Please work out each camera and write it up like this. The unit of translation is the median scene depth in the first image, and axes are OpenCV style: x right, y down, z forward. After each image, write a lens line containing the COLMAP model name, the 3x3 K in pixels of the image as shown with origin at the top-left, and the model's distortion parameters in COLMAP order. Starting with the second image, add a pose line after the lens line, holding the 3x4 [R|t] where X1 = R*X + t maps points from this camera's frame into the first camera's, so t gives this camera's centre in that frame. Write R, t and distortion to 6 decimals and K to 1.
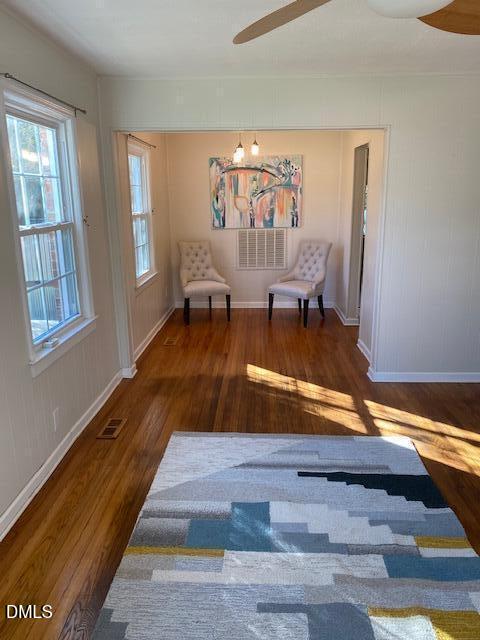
lens RADIAL K [[473.8, 0, 242.6], [0, 473.8, 320.7], [0, 0, 1]] dist [0.001115, -0.004541]
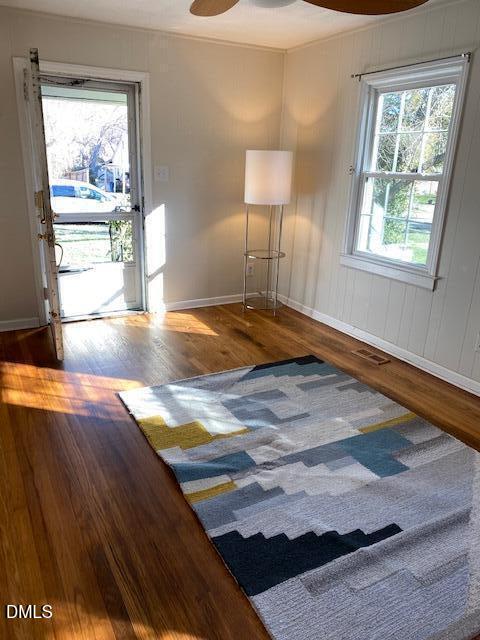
lens RADIAL K [[473.8, 0, 238.1], [0, 473.8, 319.1], [0, 0, 1]] dist [0.001115, -0.004541]
pose [[-0.858028, 0.143764, -0.493072, 0.768099], [-0.151185, 0.846793, 0.509985, -0.347013], [0.490848, 0.512126, -0.704837, 1.449355]]
